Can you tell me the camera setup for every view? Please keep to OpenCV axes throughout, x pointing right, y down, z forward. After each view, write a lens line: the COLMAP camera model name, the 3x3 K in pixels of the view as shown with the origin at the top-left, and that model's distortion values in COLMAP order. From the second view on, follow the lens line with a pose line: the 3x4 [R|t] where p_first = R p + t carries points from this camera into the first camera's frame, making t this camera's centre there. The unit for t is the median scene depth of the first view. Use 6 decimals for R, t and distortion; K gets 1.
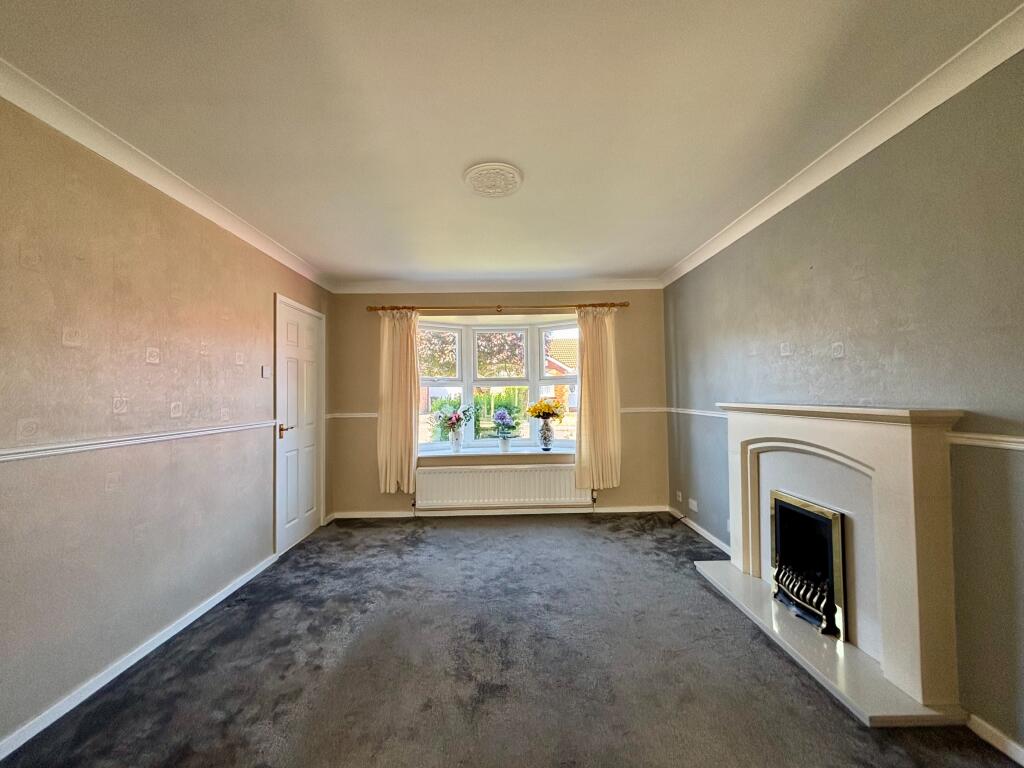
lens RADIAL K [[410.3, 0, 508.1], [0, 410.3, 384.3], [0, 0, 1]] dist [-0.001883, 0.002010]
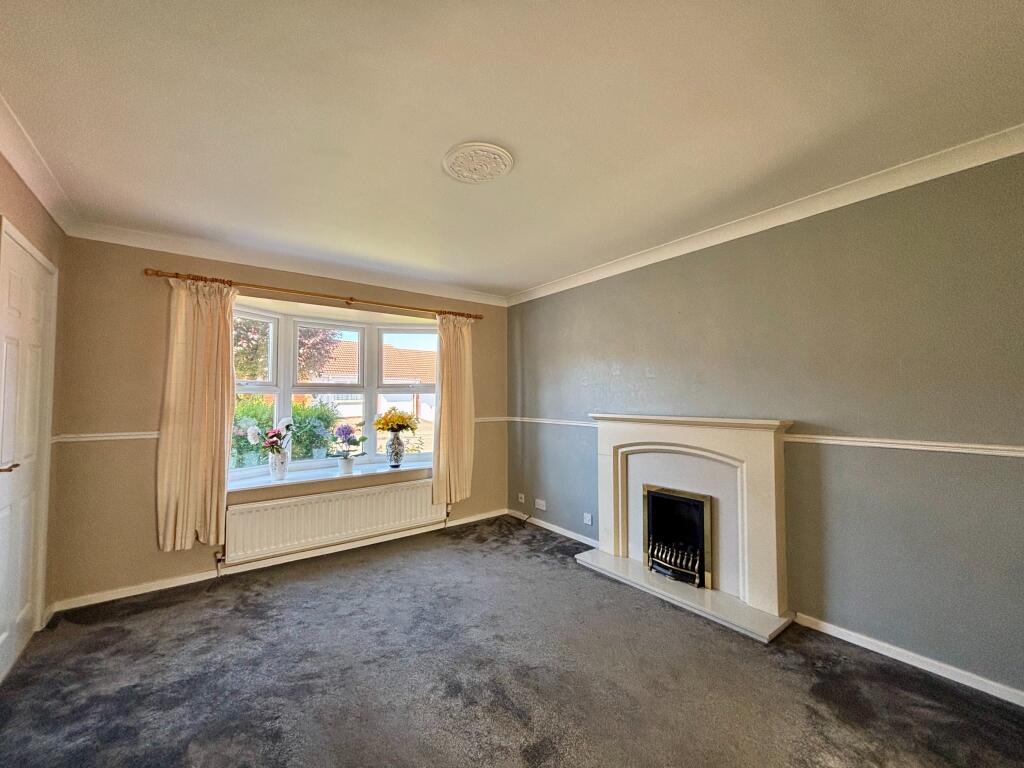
lens RADIAL K [[410.3, 0, 507.3], [0, 410.3, 384.1], [0, 0, 1]] dist [-0.001883, 0.002010]
pose [[0.805995, 0.034672, 0.590906, -0.310902], [-0.024480, 0.999381, -0.025249, -0.003907], [-0.591415, 0.005885, 0.806346, 0.163478]]
